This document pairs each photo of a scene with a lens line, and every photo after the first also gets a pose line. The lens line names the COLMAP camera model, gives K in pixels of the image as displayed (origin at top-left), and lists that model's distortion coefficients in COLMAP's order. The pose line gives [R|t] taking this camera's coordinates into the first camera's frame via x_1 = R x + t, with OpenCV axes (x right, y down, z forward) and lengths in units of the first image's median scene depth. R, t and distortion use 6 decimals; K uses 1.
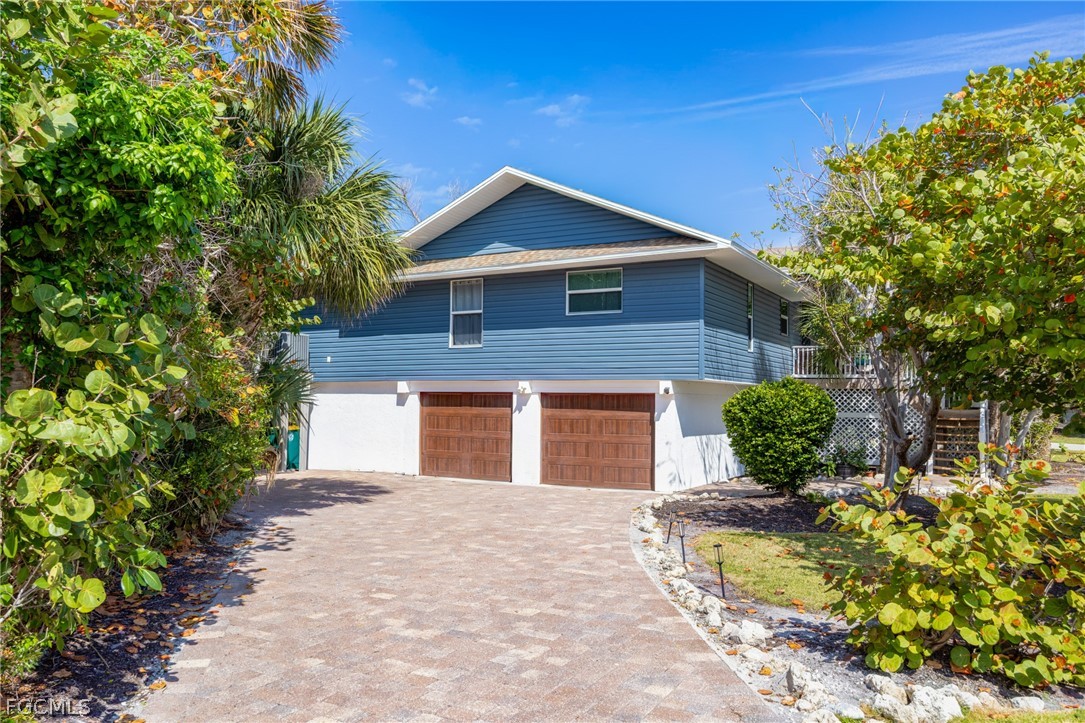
lens RADIAL K [[818.2, 0, 544.0], [0, 818.2, 362.5], [0, 0, 1]] dist [-0.009824, 0.010469]
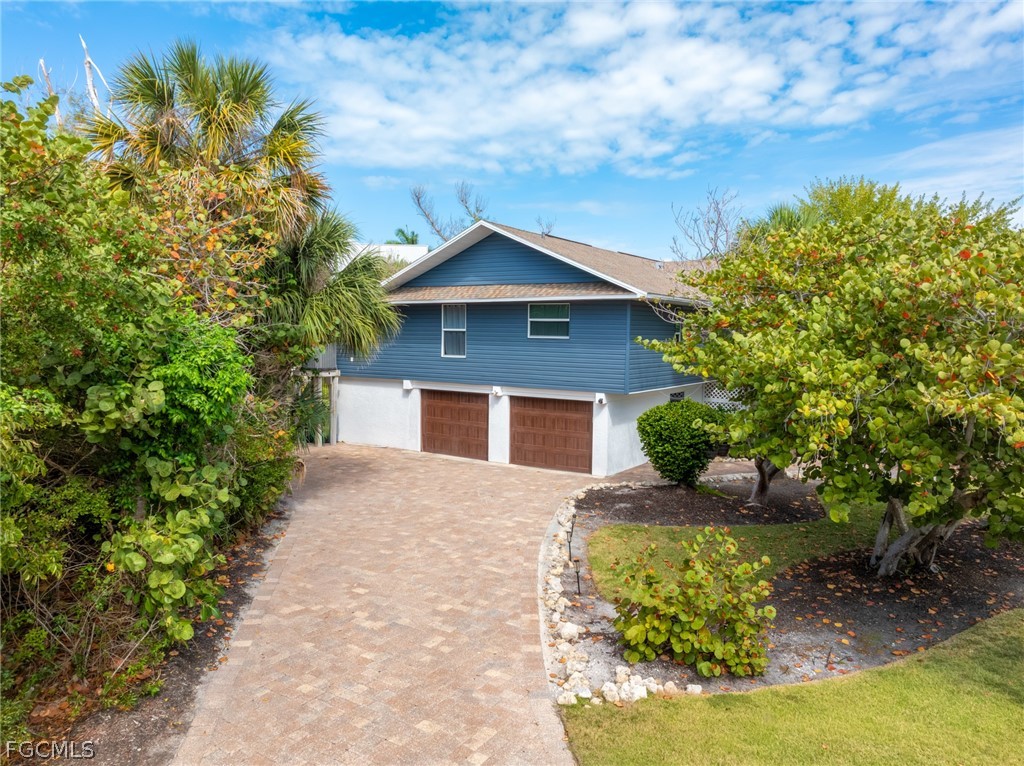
lens RADIAL K [[720.9, 0, 511.6], [0, 720.9, 384.0], [0, 0, 1]] dist [-0.039008, -0.007650]
pose [[0.997593, 0.006762, -0.069008, 0.085656], [0.001207, 0.993390, 0.114780, -0.122725], [0.069328, -0.114587, 0.990991, -0.144621]]
